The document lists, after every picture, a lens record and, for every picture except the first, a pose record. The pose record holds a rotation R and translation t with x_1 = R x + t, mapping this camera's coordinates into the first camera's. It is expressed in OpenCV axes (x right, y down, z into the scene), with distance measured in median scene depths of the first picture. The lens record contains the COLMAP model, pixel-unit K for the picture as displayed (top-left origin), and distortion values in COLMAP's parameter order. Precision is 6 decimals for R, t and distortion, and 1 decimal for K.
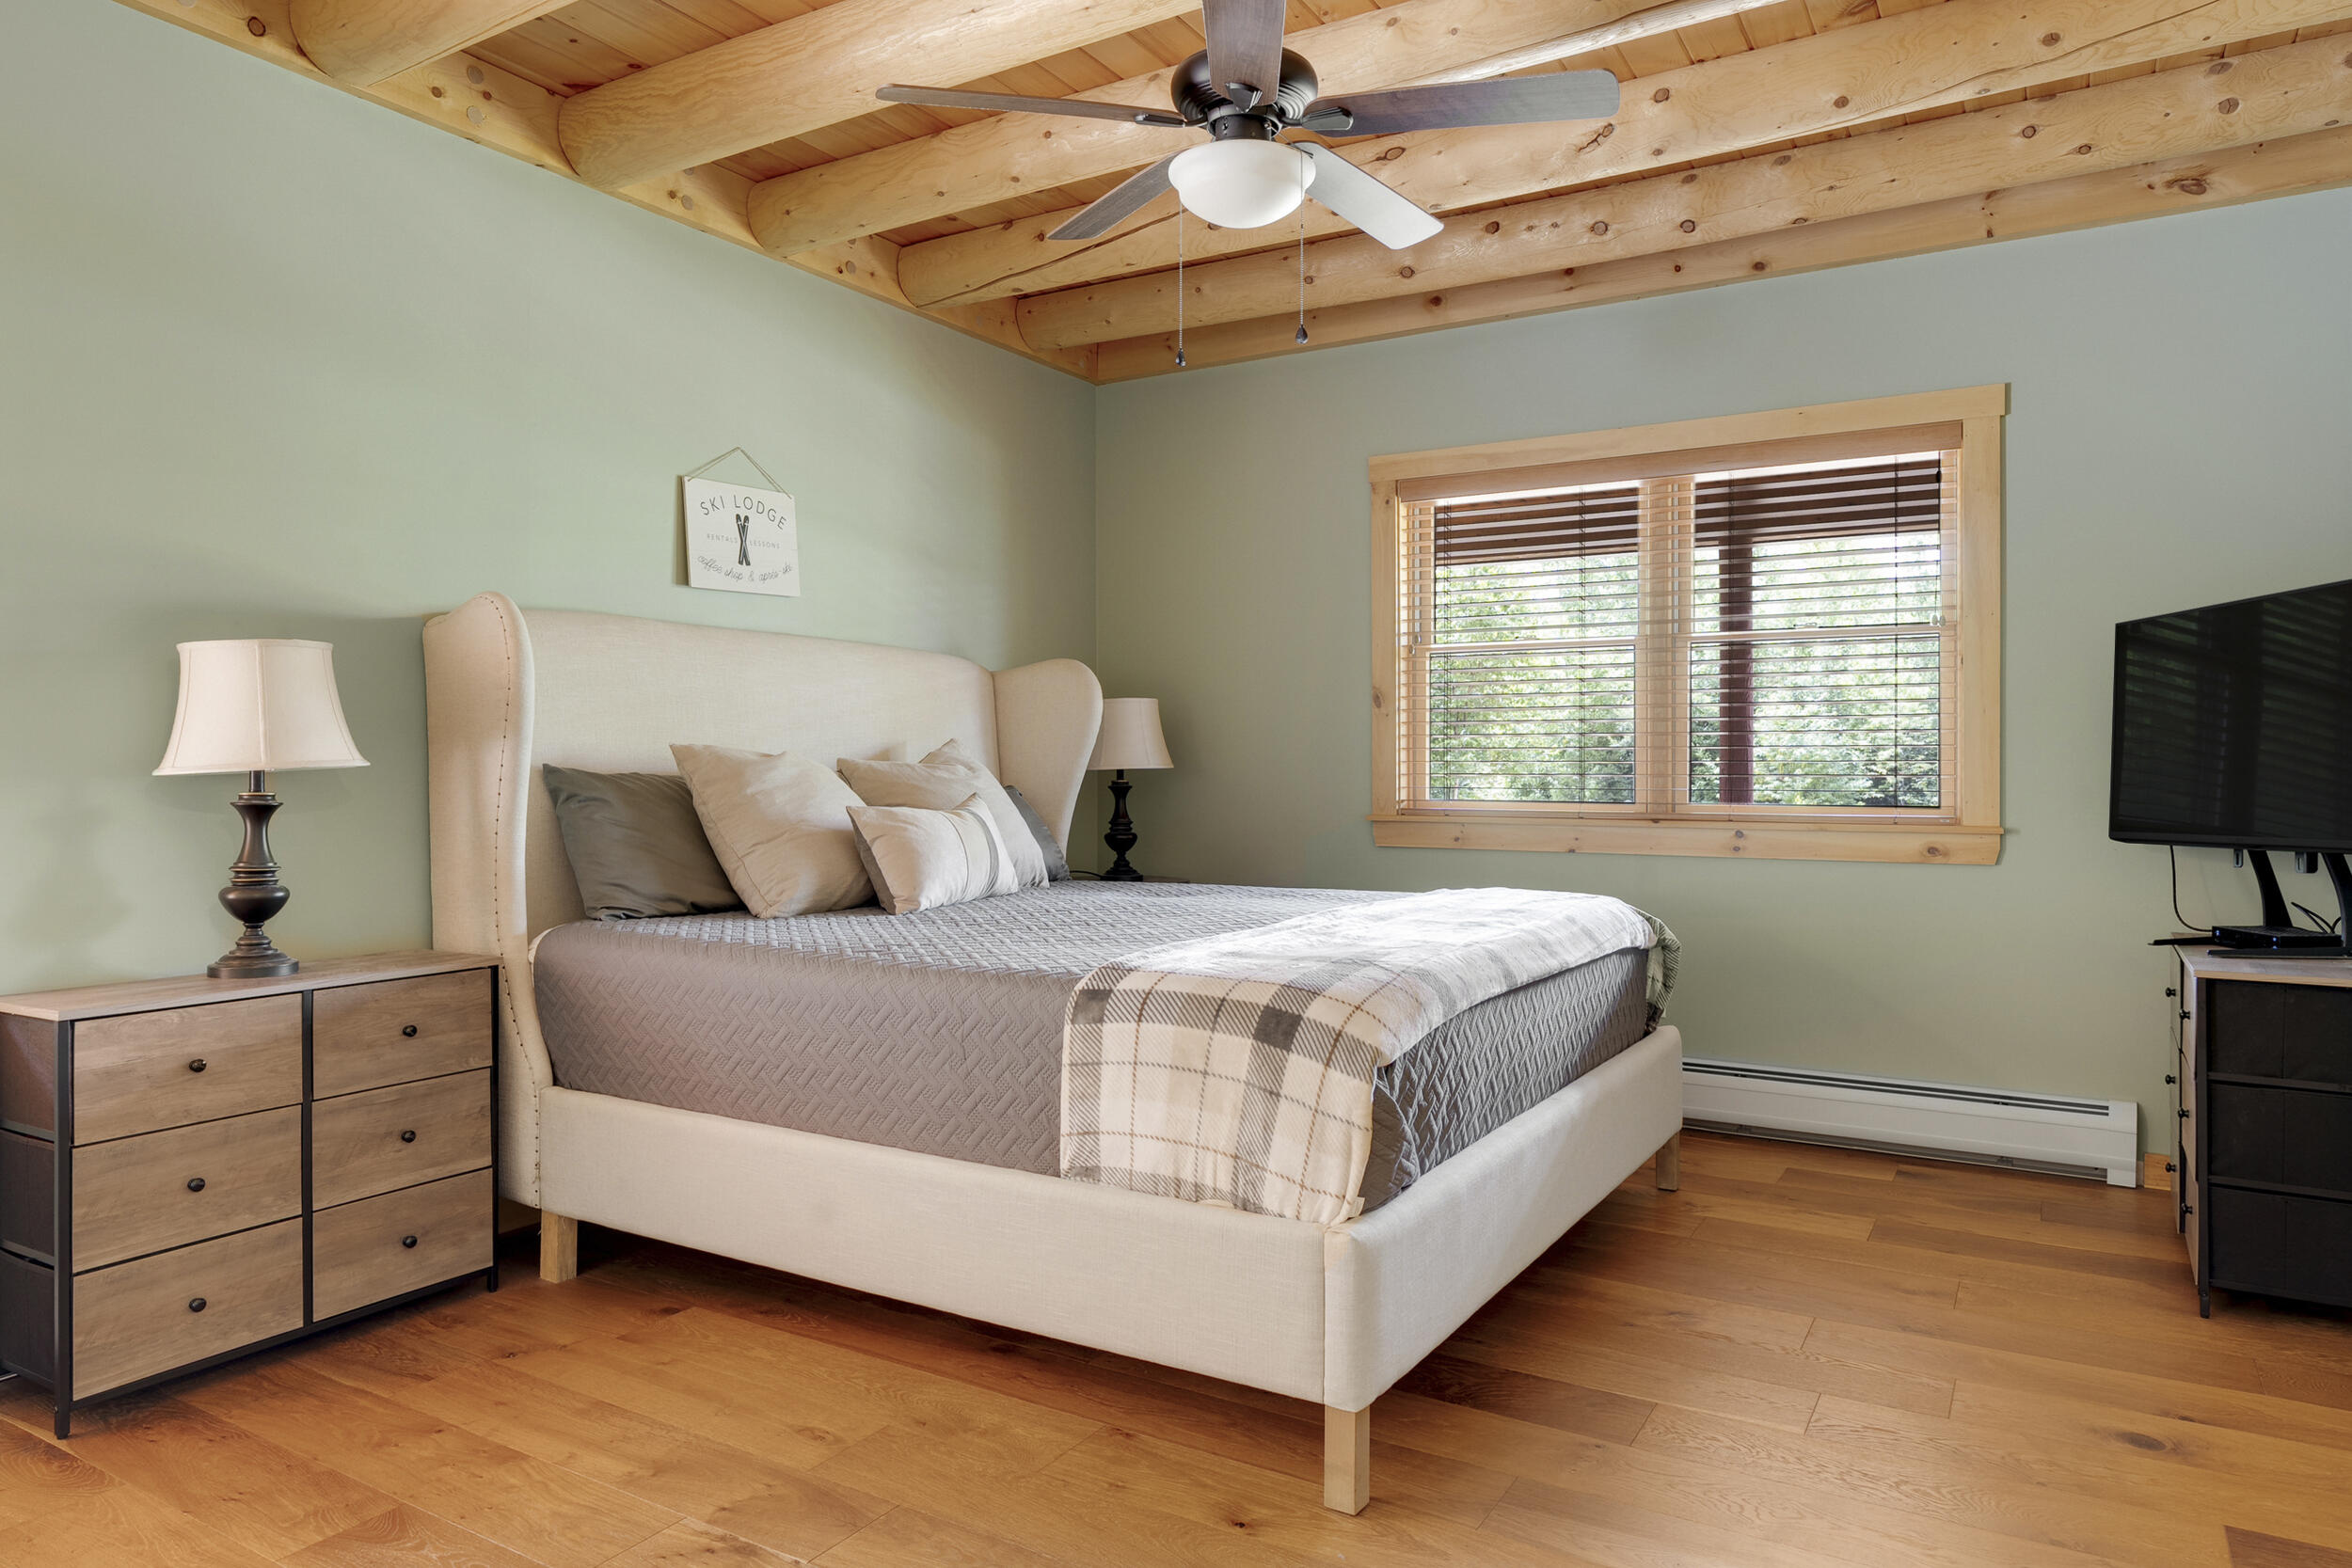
lens RADIAL K [[1504.4, 0, 1171.9], [0, 1504.4, 783.7], [0, 0, 1]] dist [0.004184, -0.002154]
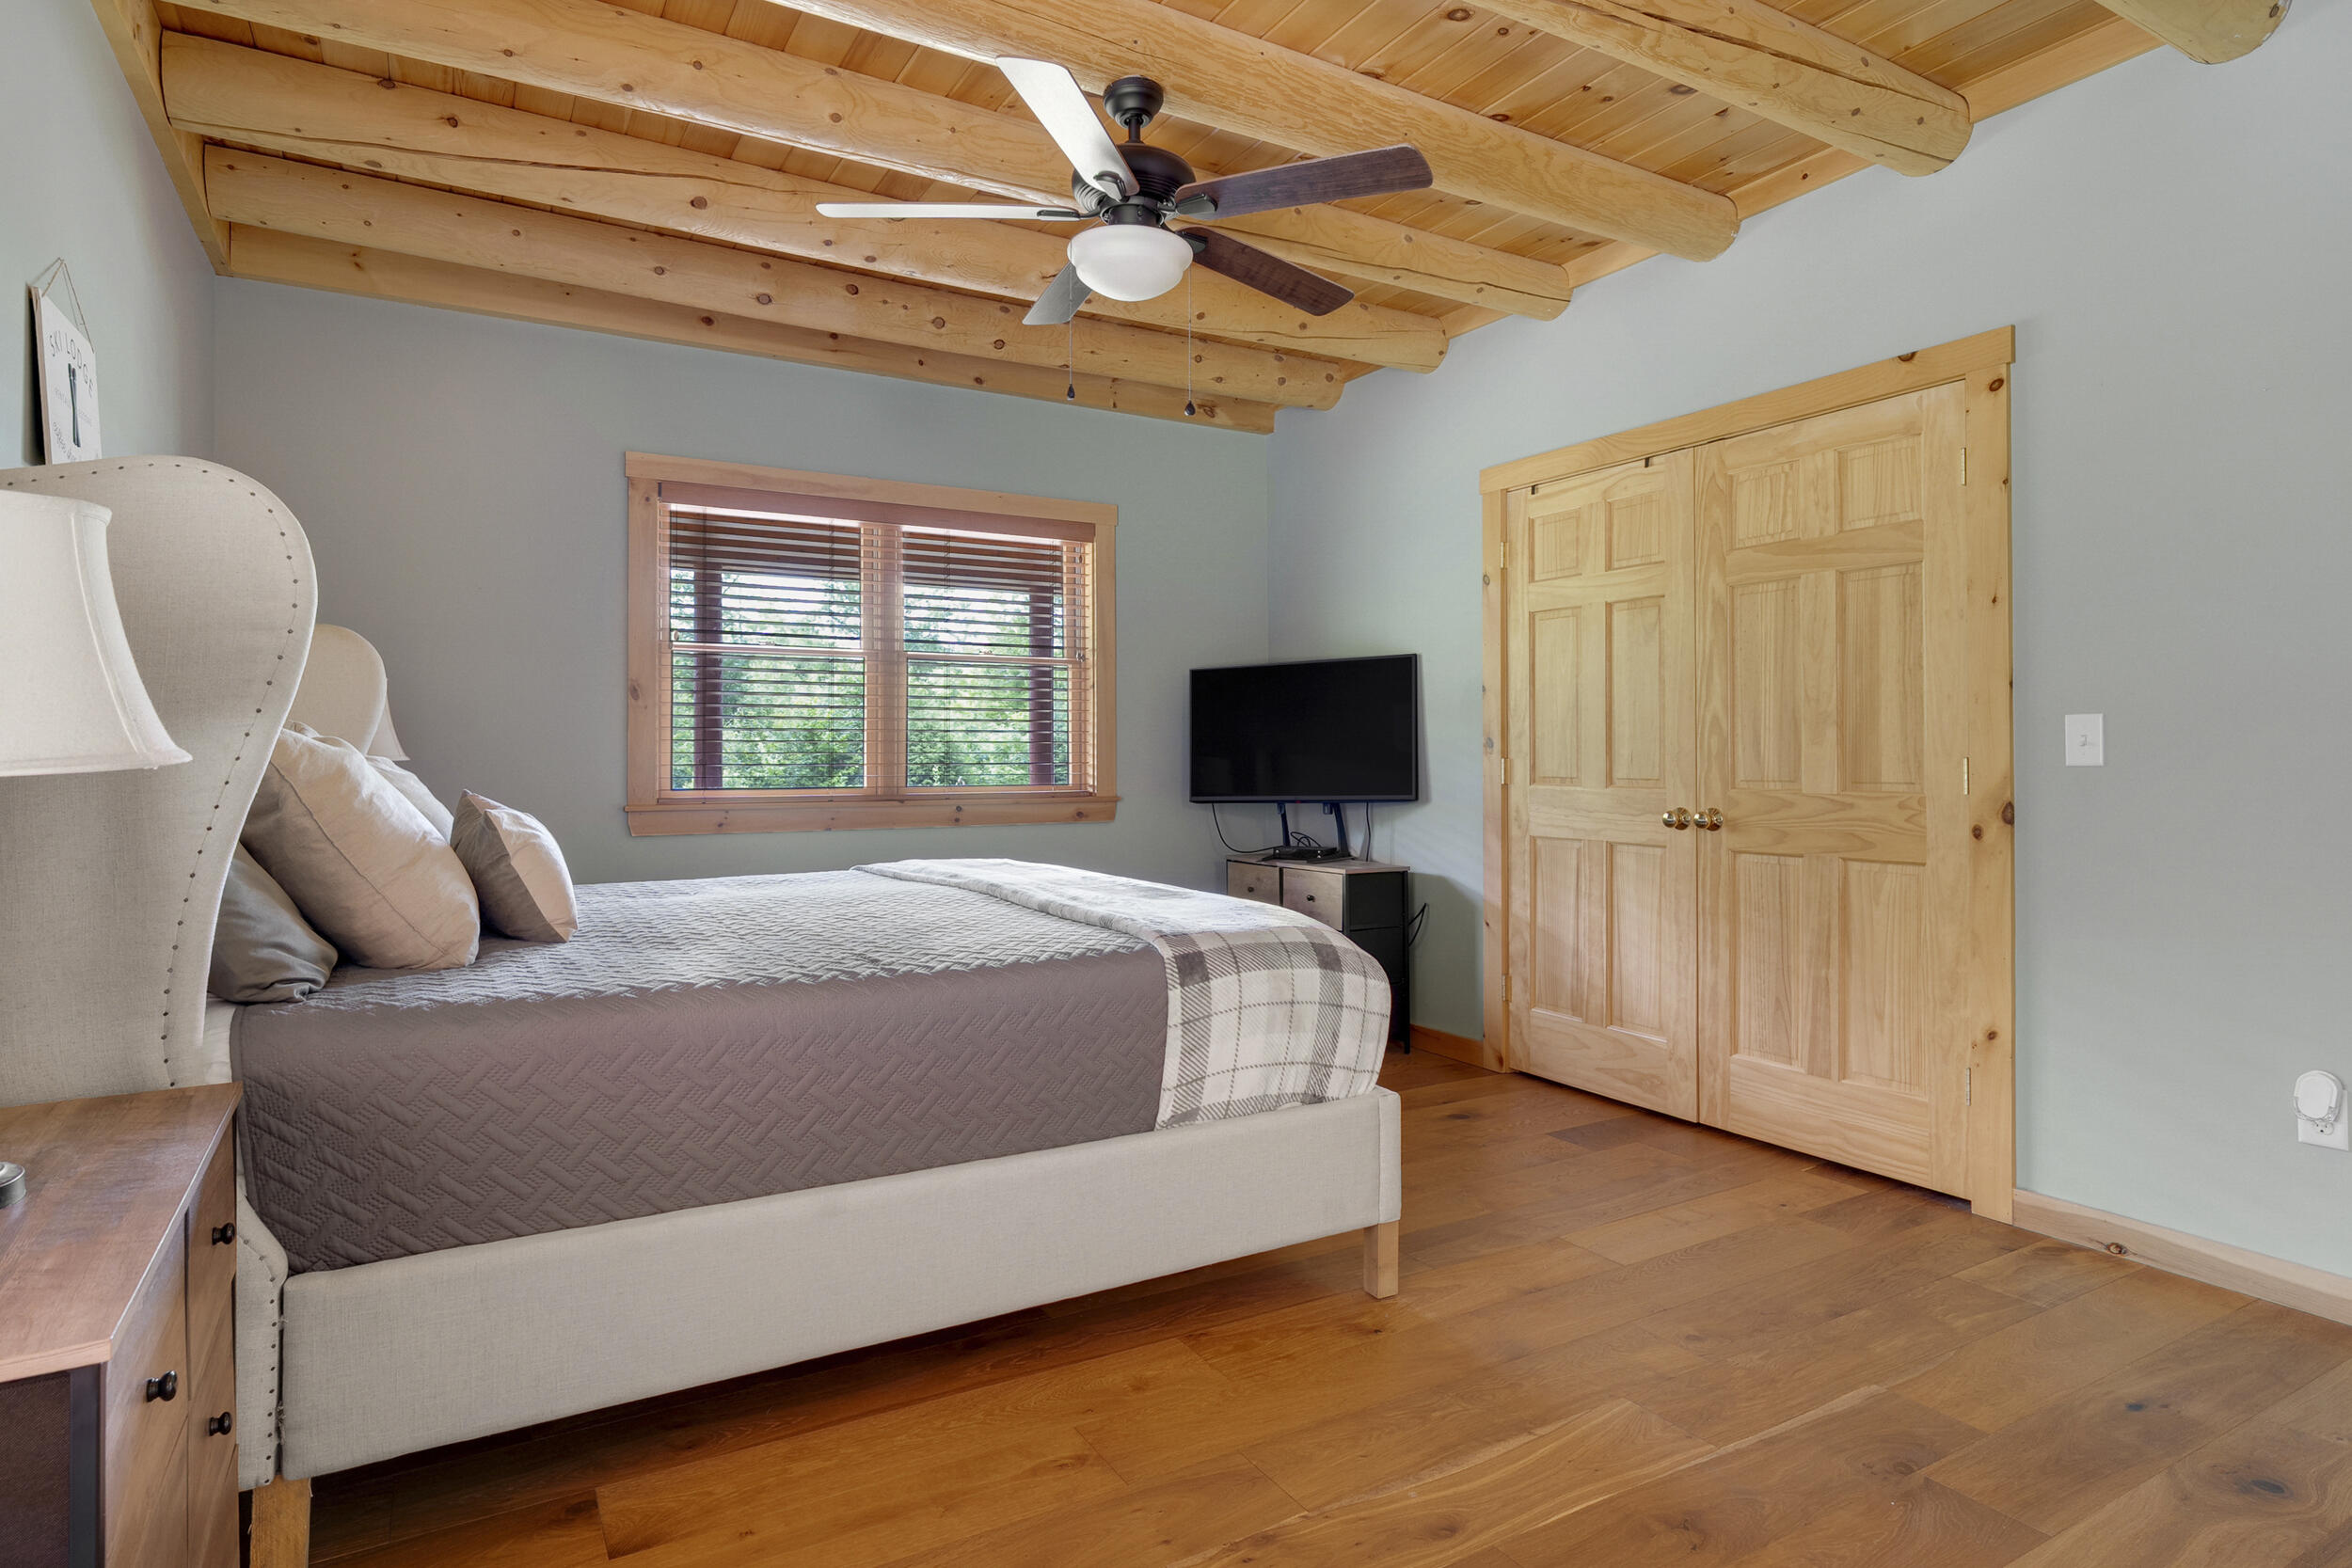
lens RADIAL K [[1275.8, 0, 1172.3], [0, 1275.8, 764.3], [0, 0, 1]] dist [-0.002009, 0.001124]
pose [[0.470284, -0.006787, 0.882489, -0.747568], [0.012335, 0.999923, 0.001117, -0.006164], [-0.882429, 0.010360, 0.470332, 0.459433]]
